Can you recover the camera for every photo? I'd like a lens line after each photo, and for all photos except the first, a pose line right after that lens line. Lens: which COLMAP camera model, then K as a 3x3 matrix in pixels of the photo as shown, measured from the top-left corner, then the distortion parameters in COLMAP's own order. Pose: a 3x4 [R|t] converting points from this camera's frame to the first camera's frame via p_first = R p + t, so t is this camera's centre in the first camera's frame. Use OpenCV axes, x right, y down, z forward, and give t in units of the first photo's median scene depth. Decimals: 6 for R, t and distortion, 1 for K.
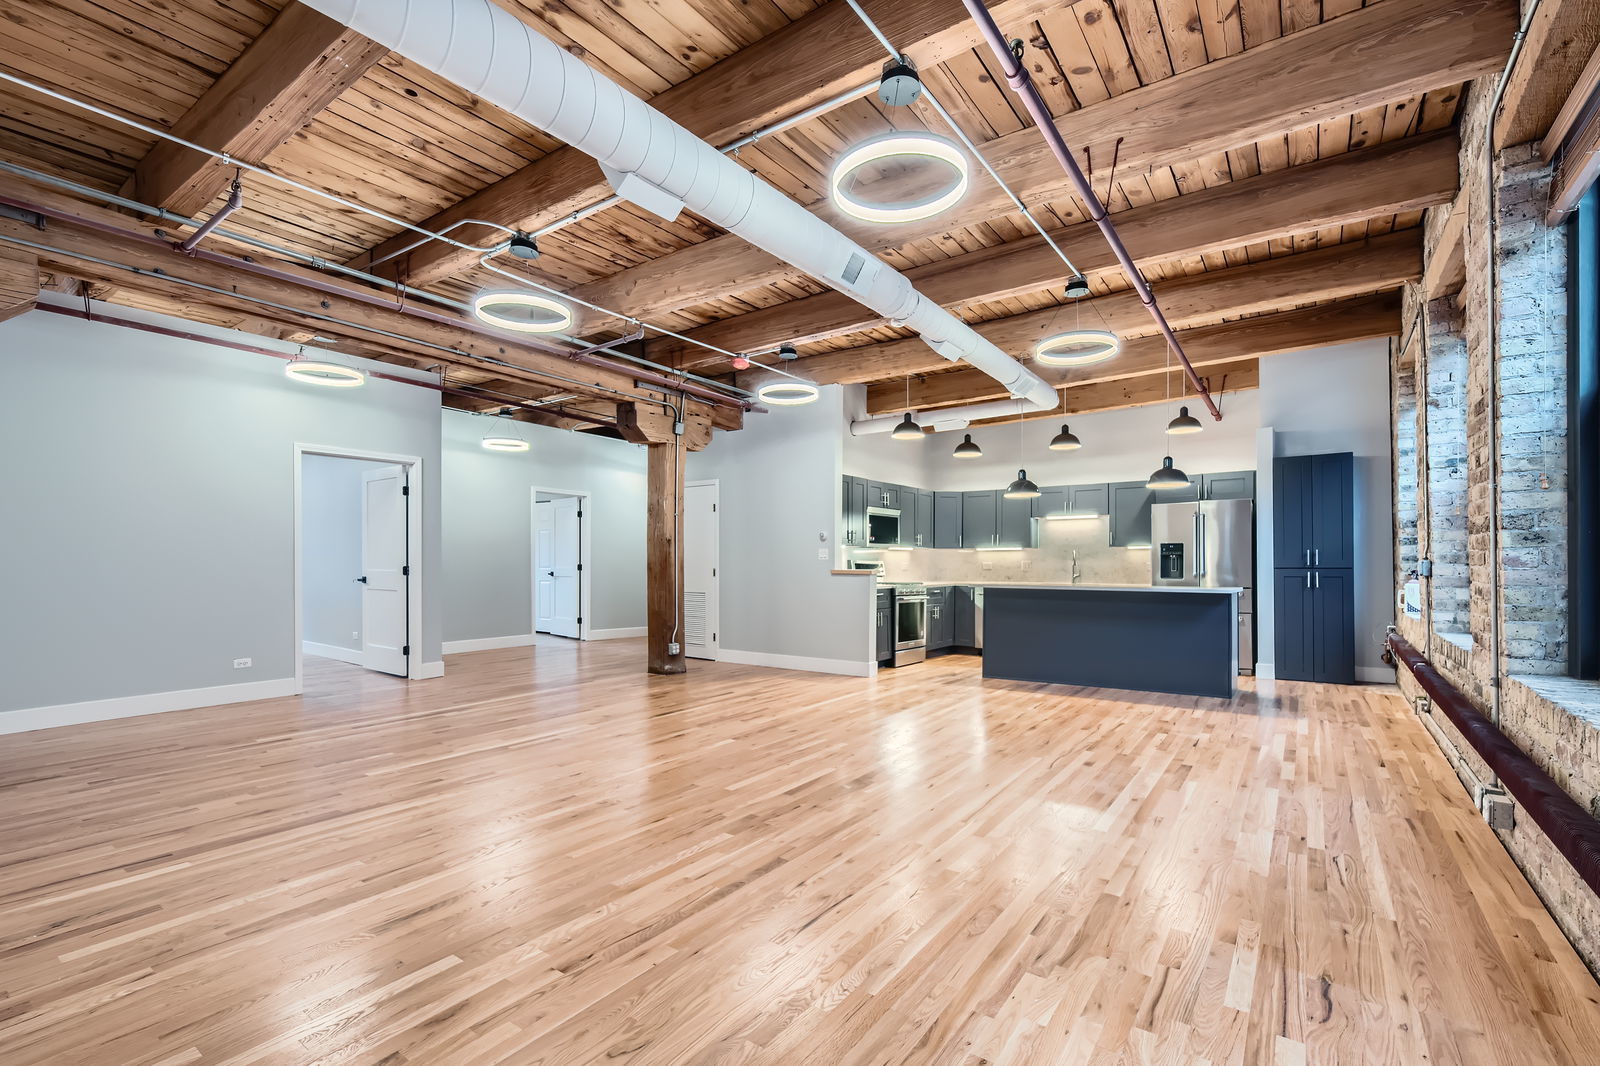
lens RADIAL K [[717.5, 0, 797.2], [0, 717.5, 551.9], [0, 0, 1]] dist [-0.000920, 0.000853]
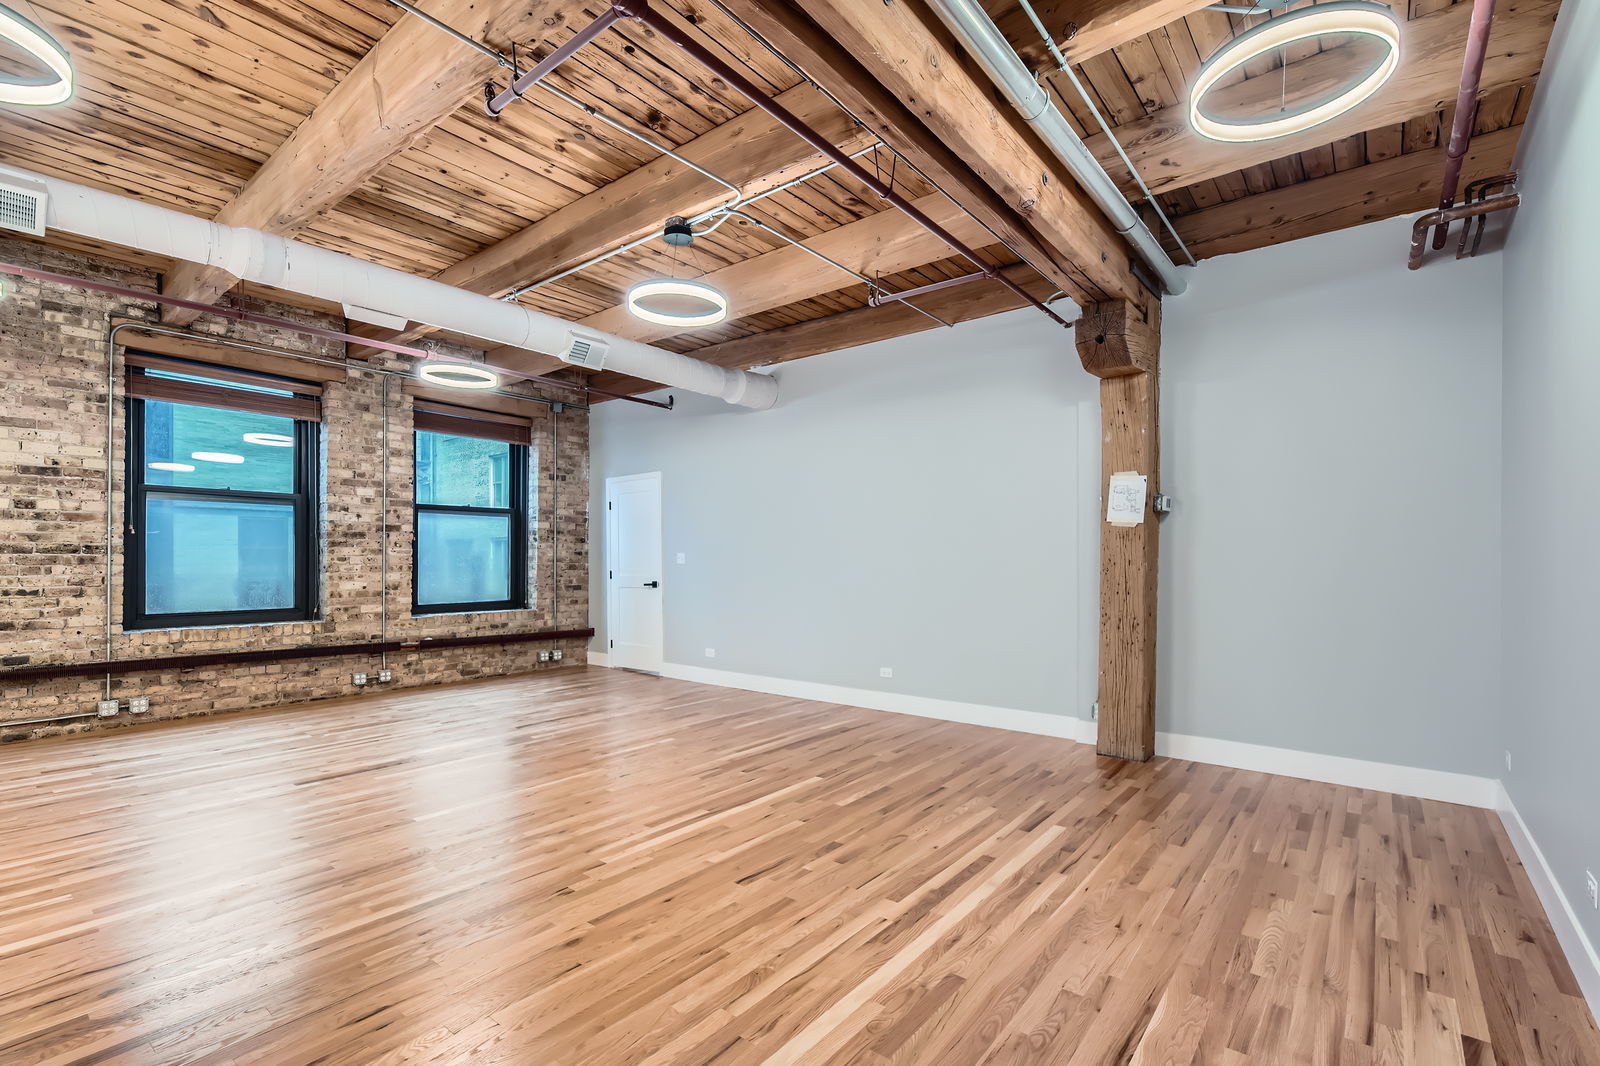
lens RADIAL K [[717.5, 0, 797.2], [0, 717.5, 551.9], [0, 0, 1]] dist [-0.000920, 0.000853]
pose [[-0.998170, 0.001390, 0.060456, -0.557277], [0.000143, 0.999787, -0.020636, 0.000068], [-0.060472, -0.020590, -0.997958, 1.820613]]
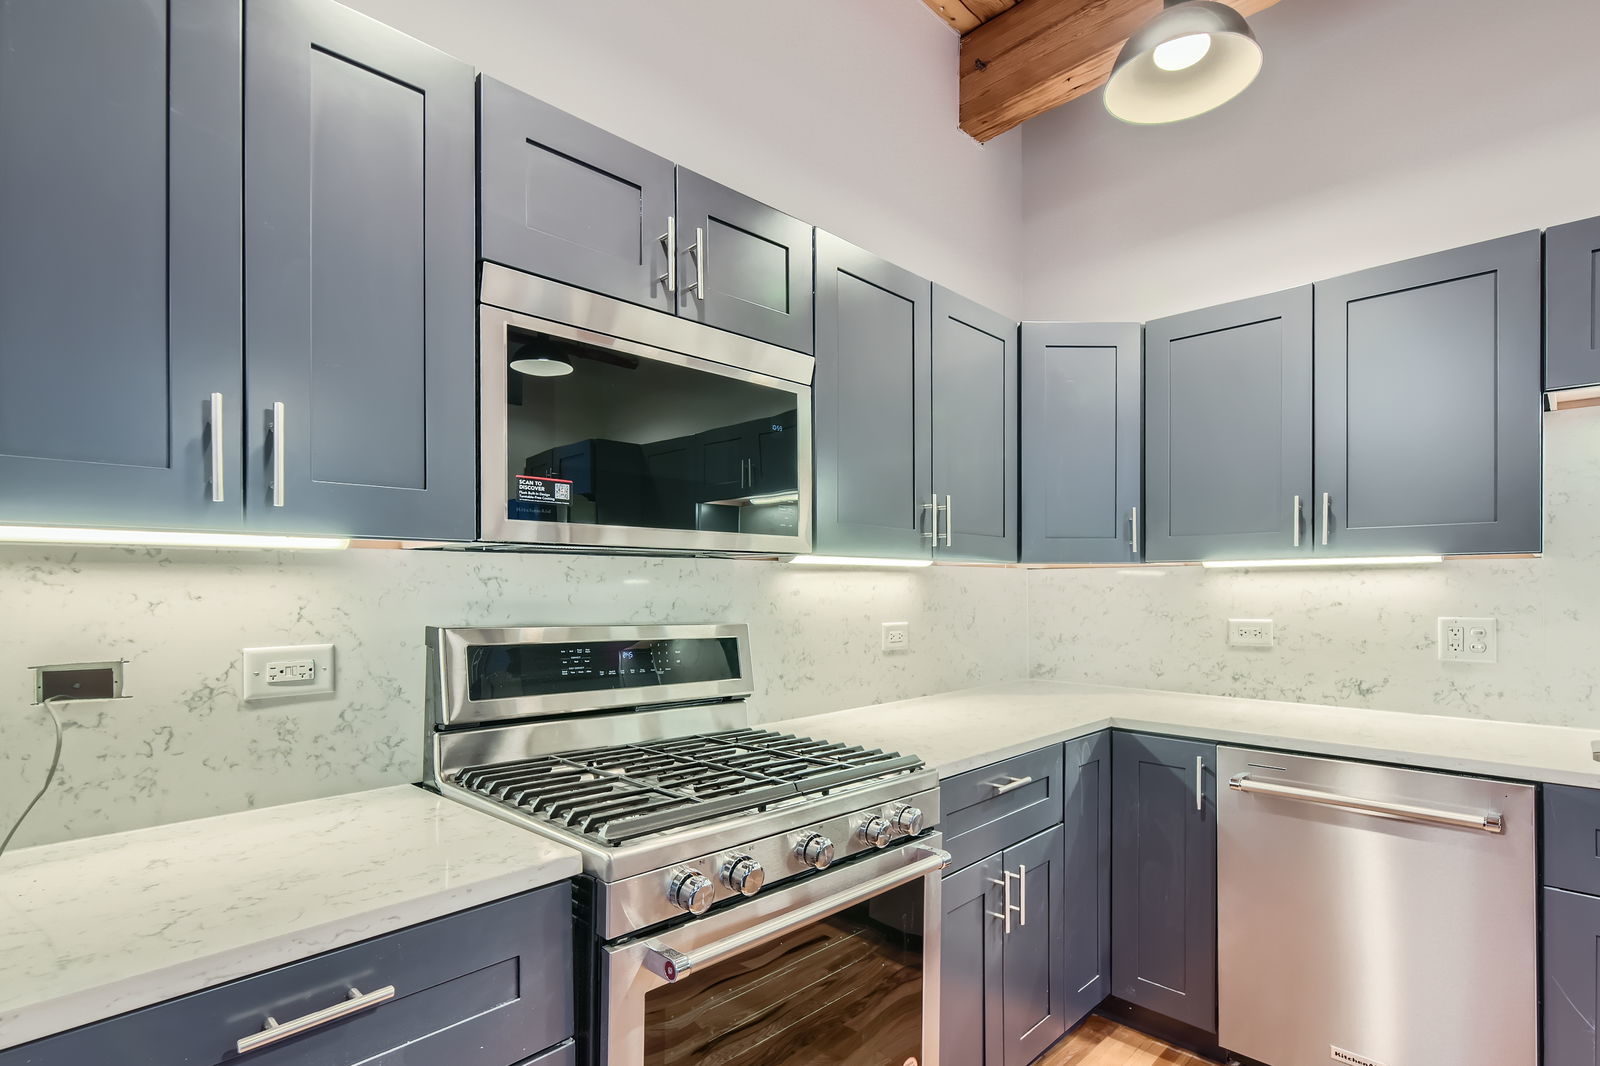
lens RADIAL K [[792.6, 0, 802.2], [0, 792.6, 573.4], [0, 0, 1]] dist [-0.003661, -0.000096]
pose [[0.985935, -0.005883, -0.167026, 0.357071], [0.004698, 0.999961, -0.007490, 0.000888], [0.167063, 0.006600, 0.985924, 1.591015]]
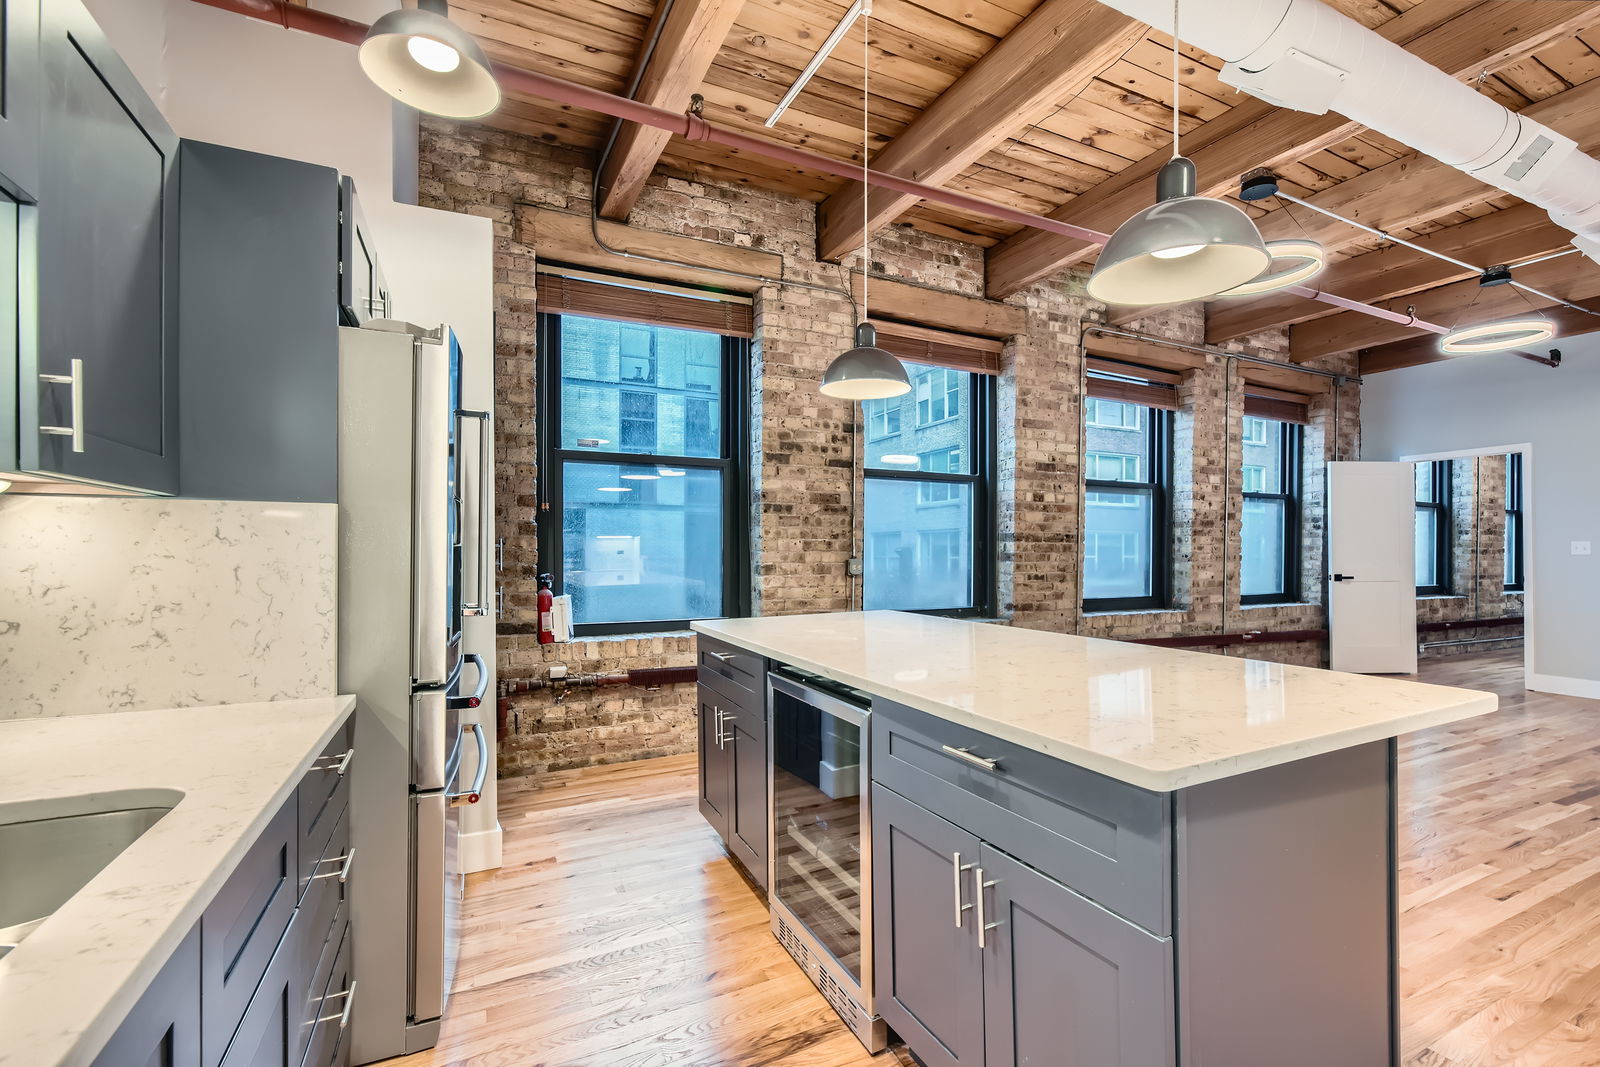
lens RADIAL K [[717.5, 0, 797.2], [0, 717.5, 552.4], [0, 0, 1]] dist [-0.000920, 0.000853]
pose [[-0.883164, -0.001103, 0.469063, 0.488563], [-0.006283, 0.999935, -0.009479, 0.011713], [-0.469022, -0.011318, -0.883114, 2.071739]]
